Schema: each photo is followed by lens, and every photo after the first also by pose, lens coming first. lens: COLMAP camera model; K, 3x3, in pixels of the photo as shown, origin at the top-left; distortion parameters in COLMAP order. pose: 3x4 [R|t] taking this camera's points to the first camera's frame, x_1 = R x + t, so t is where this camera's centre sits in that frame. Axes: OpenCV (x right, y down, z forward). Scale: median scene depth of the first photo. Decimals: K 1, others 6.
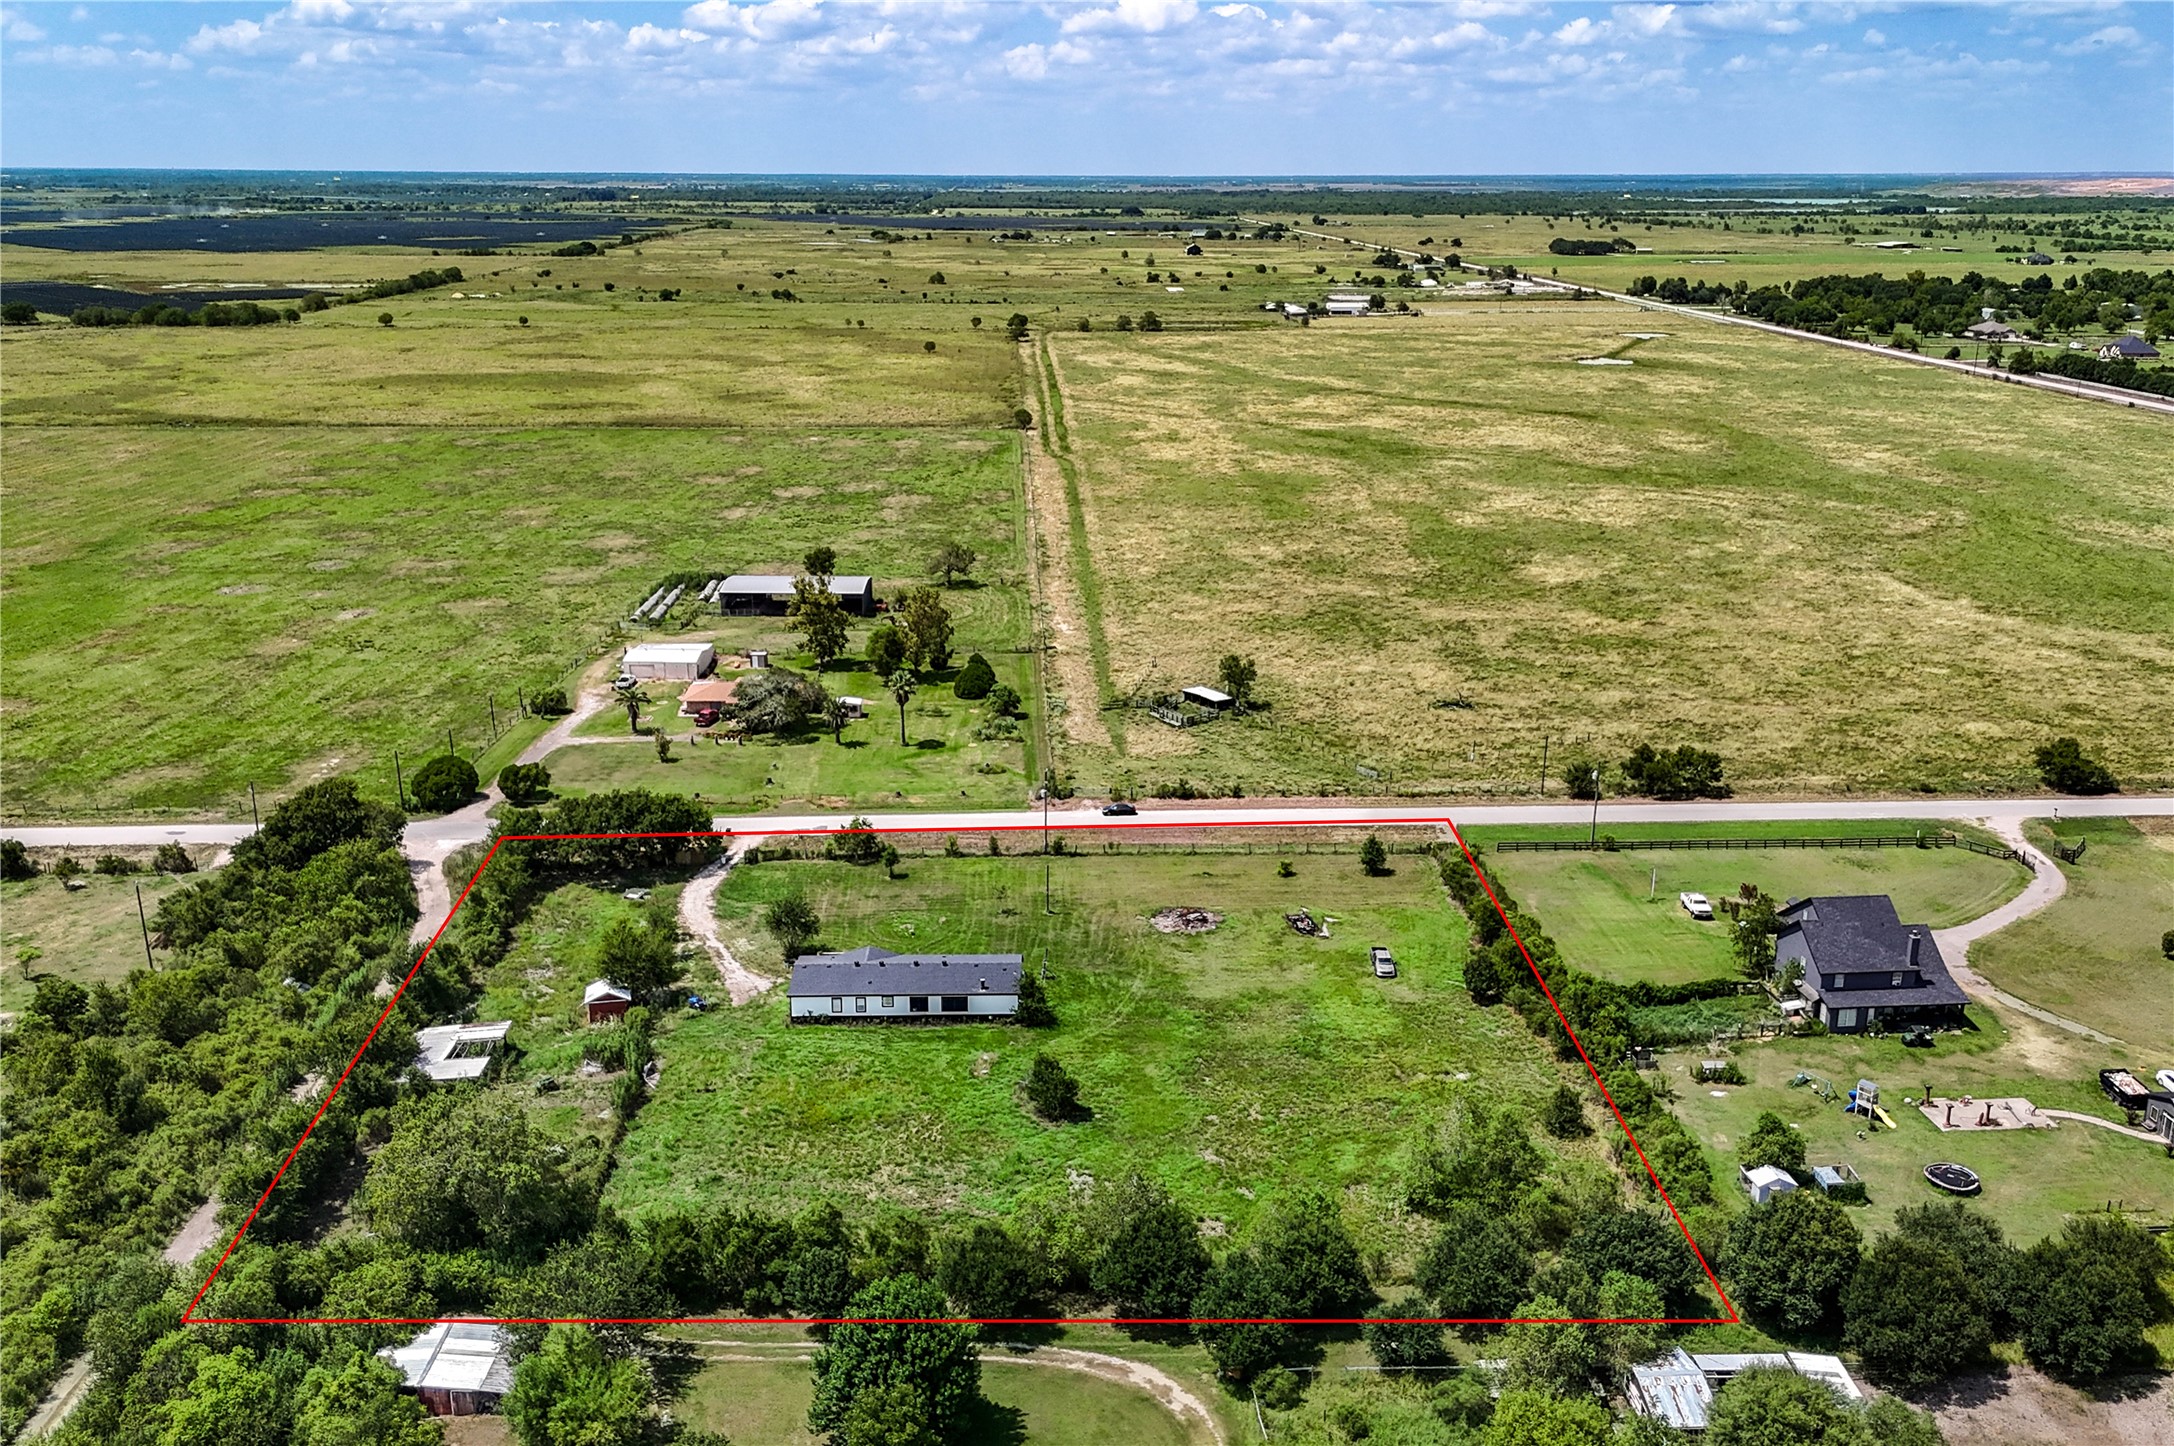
lens RADIAL K [[1874.8, 0, 1087.0], [0, 1874.8, 723.0], [0, 0, 1]] dist [0.103553, -0.147524]
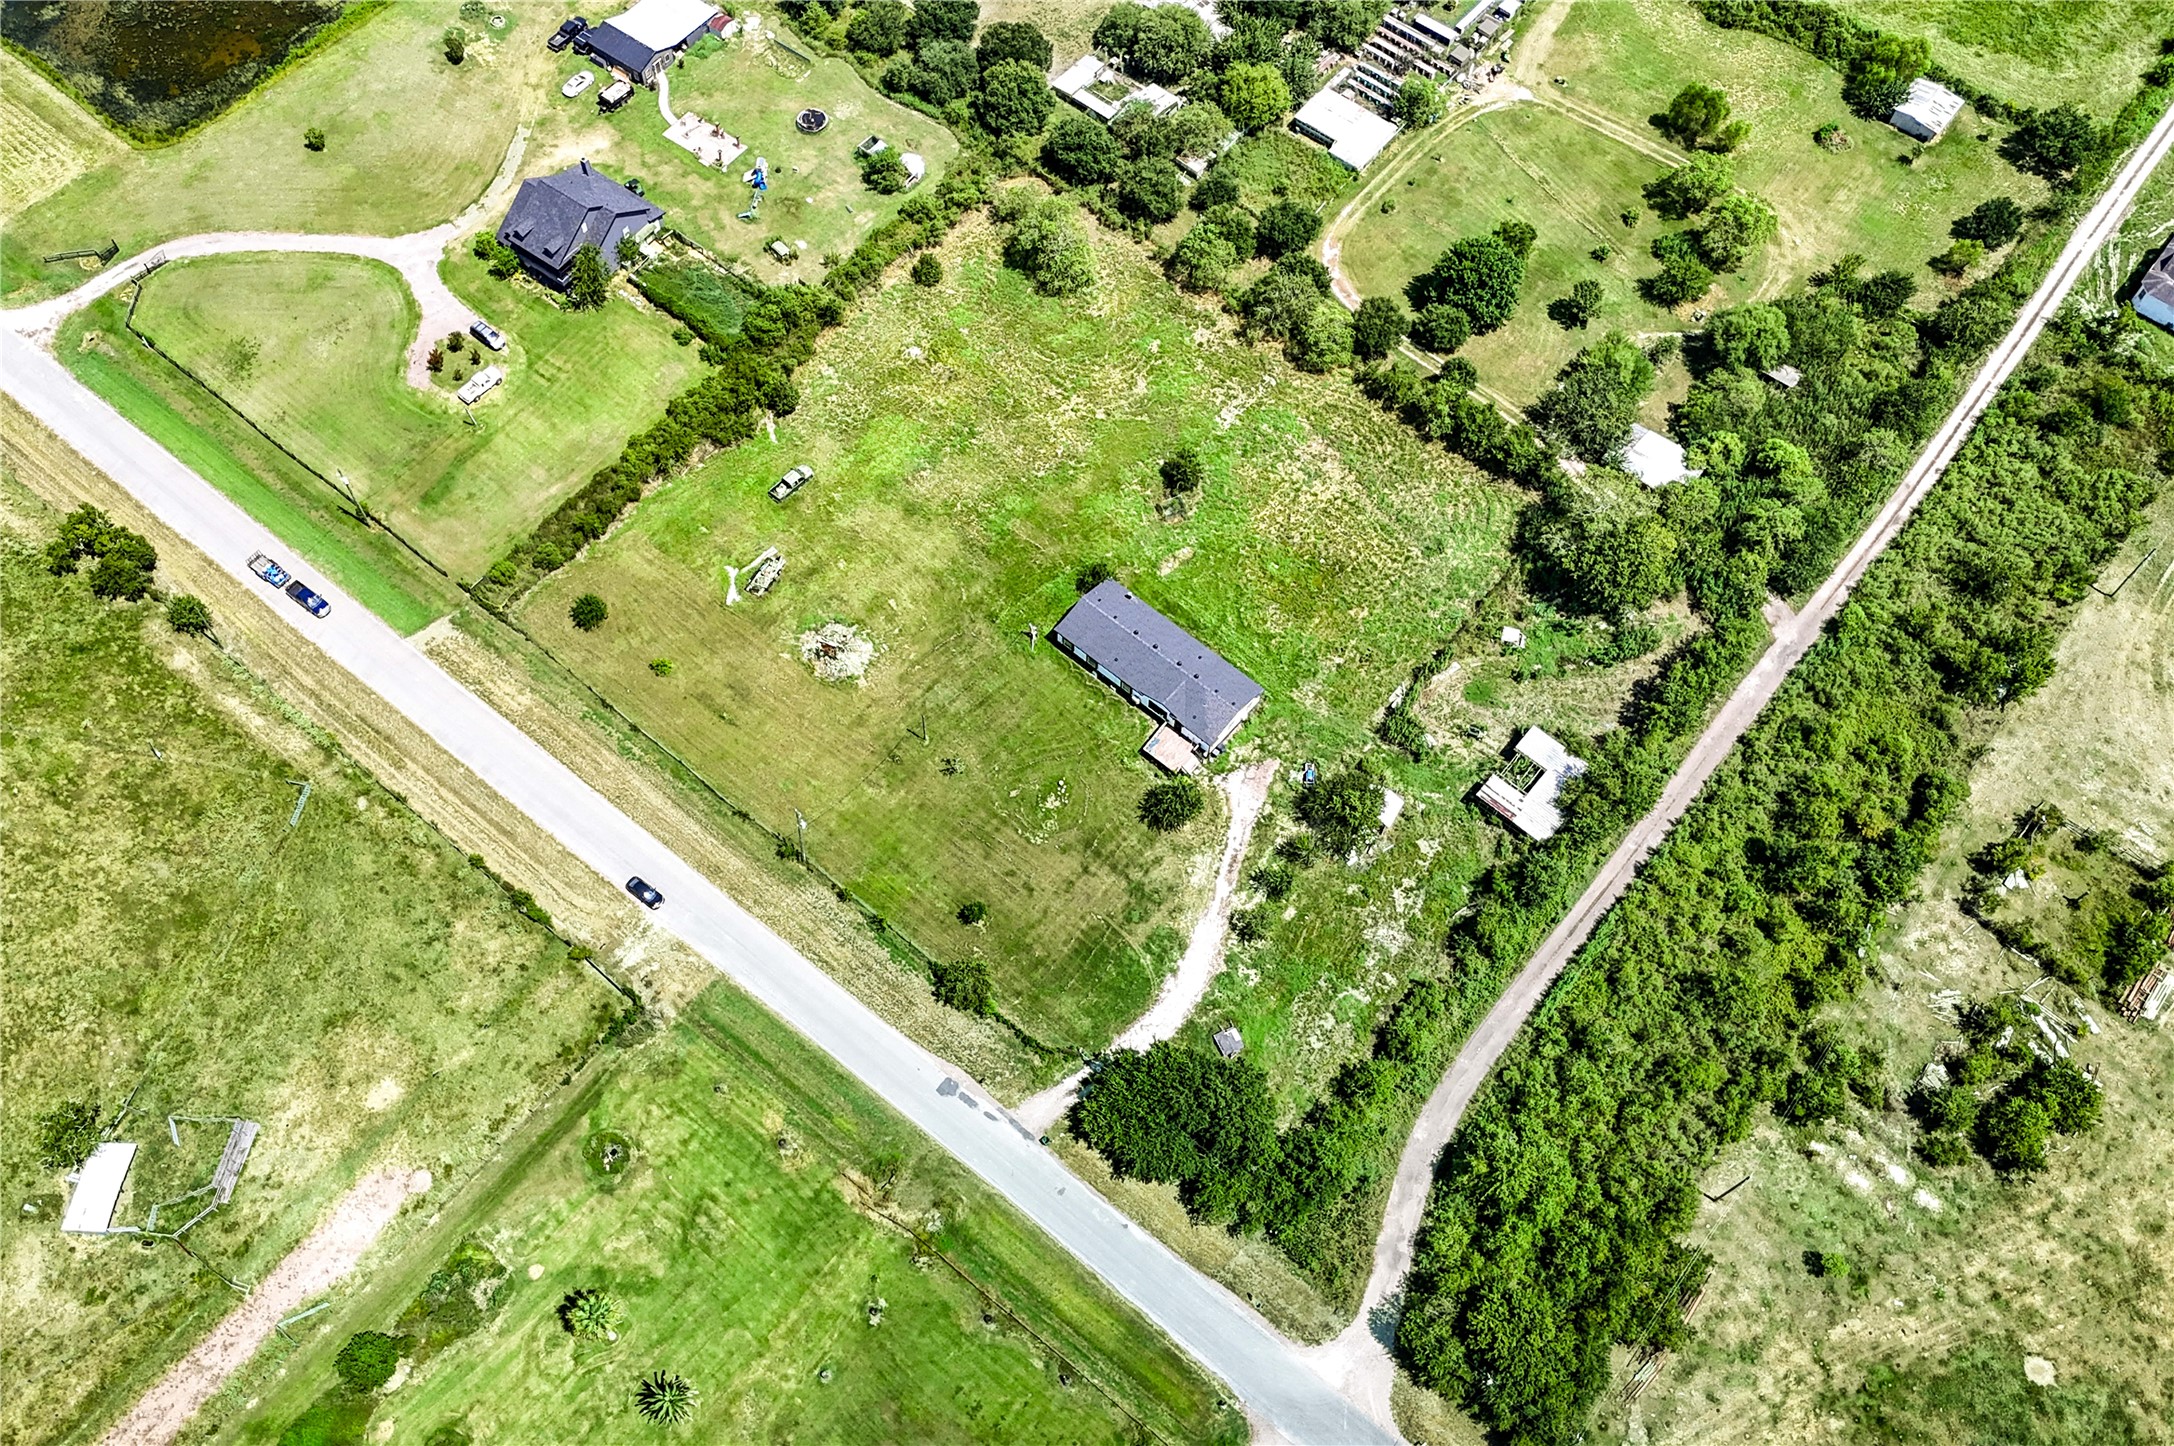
lens RADIAL K [[1933.6, 0, 1085.7], [0, 1933.6, 701.3], [0, 0, 1]] dist [0.107902, -0.167398]
pose [[-0.748939, -0.585132, 0.310983, -0.344021], [0.159846, 0.295918, 0.941744, -0.749913], [-0.643071, 0.755018, -0.128094, 0.943582]]
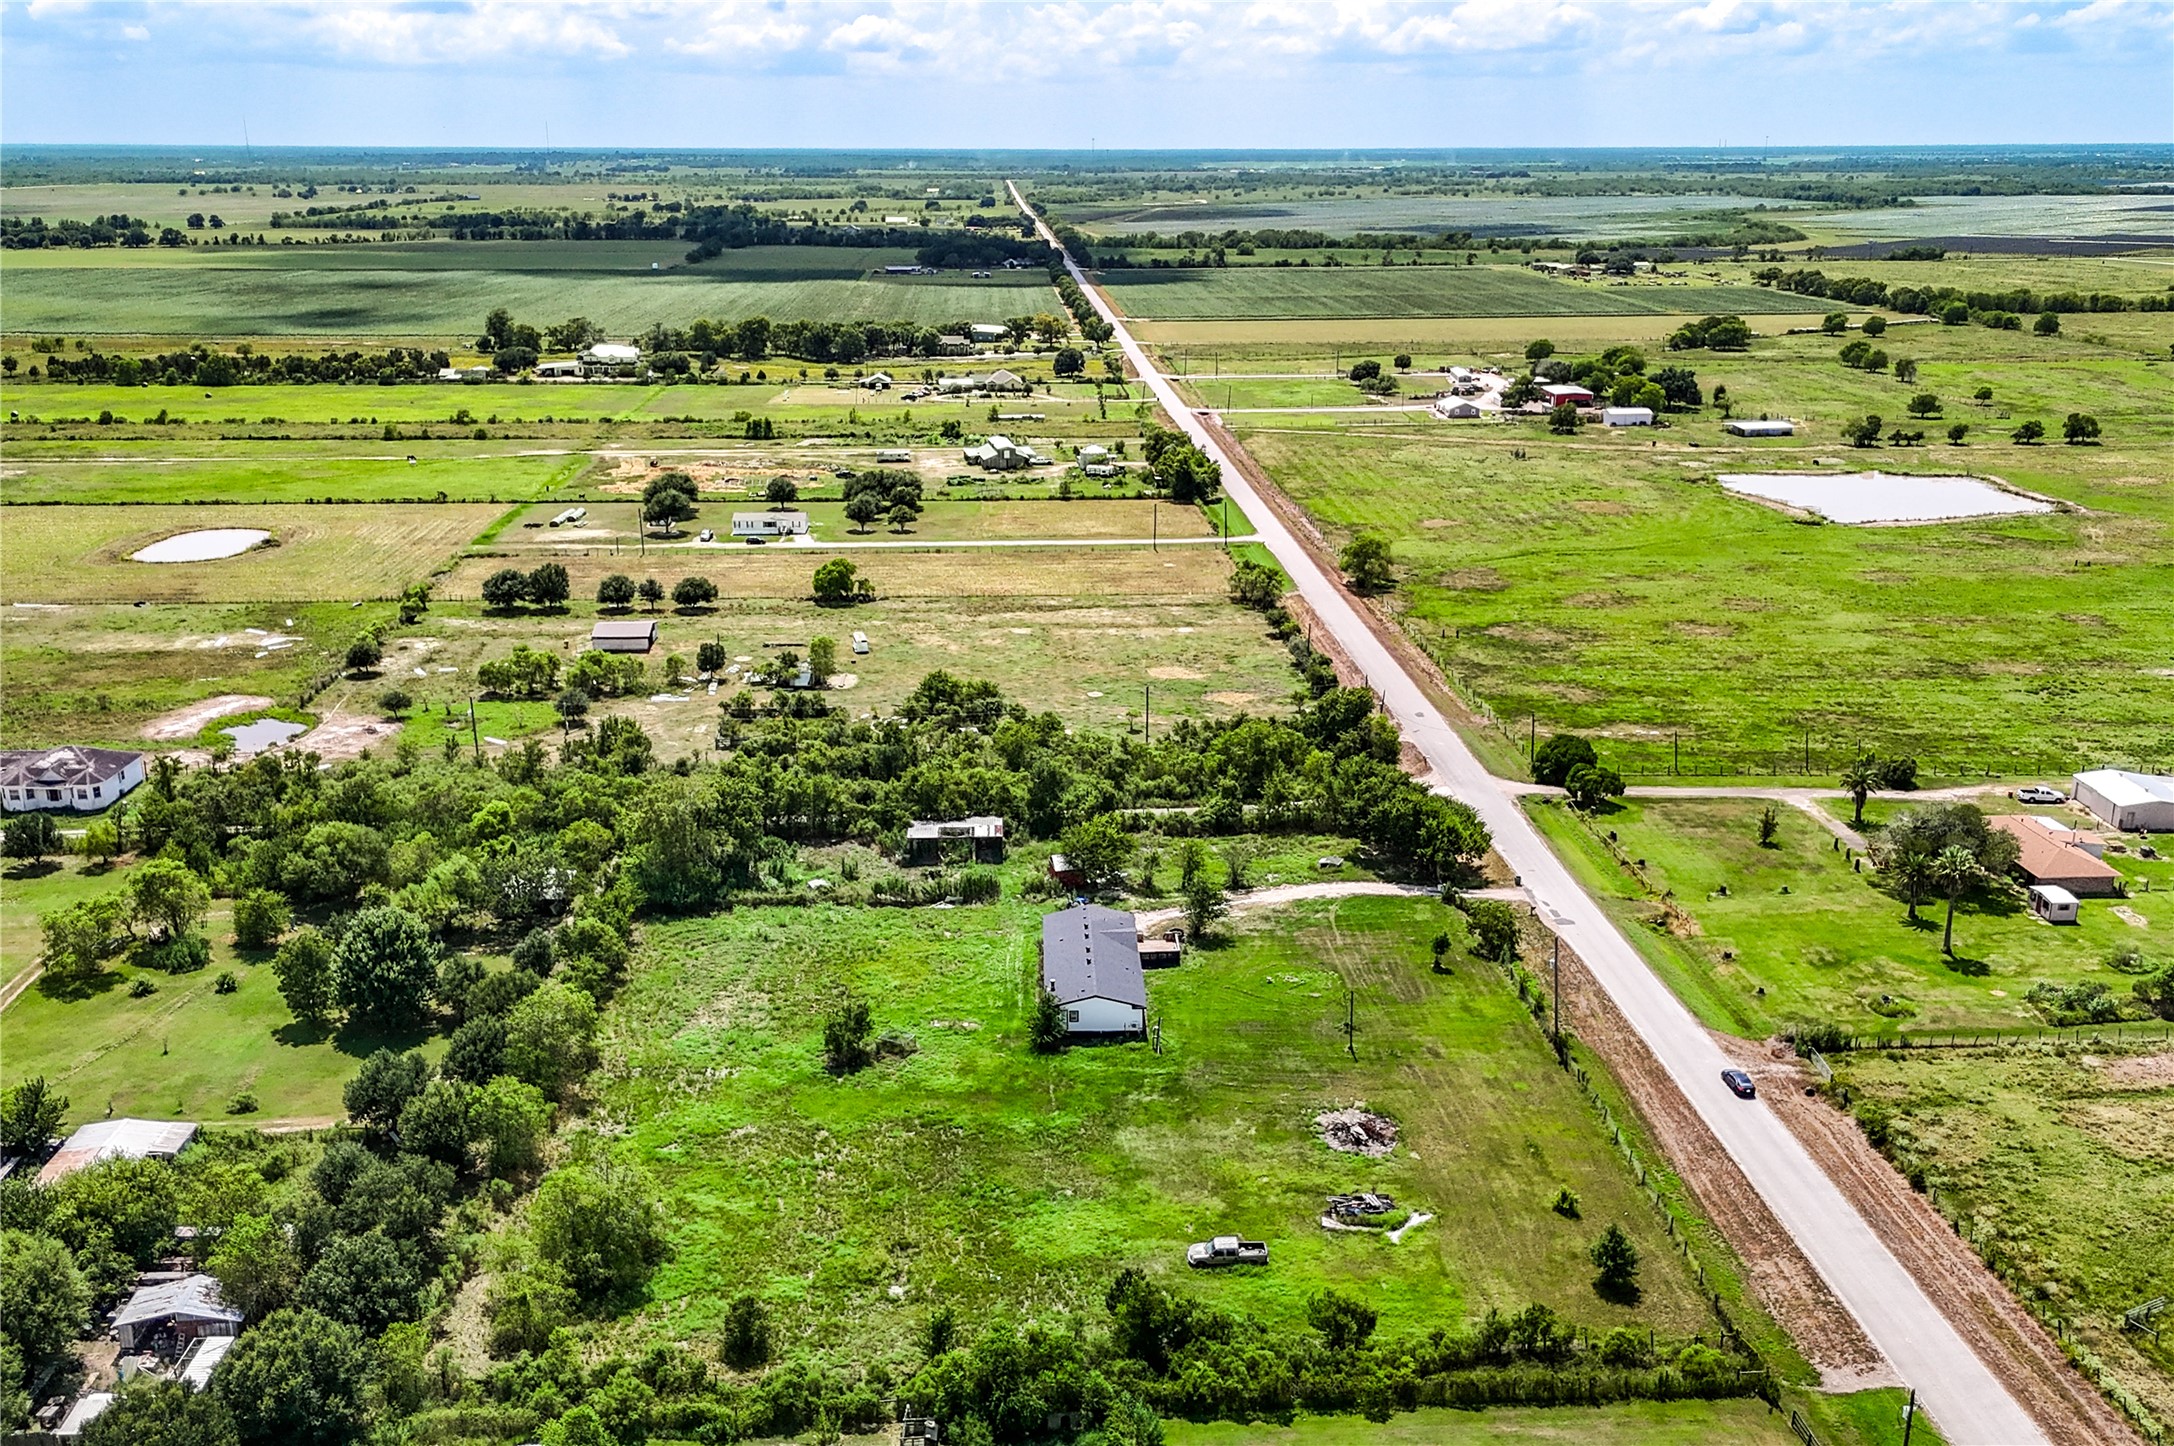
lens RADIAL K [[1933.6, 0, 1085.7], [0, 1933.6, 701.3], [0, 0, 1]] dist [0.107902, -0.167398]
pose [[0.010360, 0.271253, -0.962452, 0.677383], [-0.279346, 0.924968, 0.257681, -0.202475], [0.960135, 0.266188, 0.085356, 0.689340]]
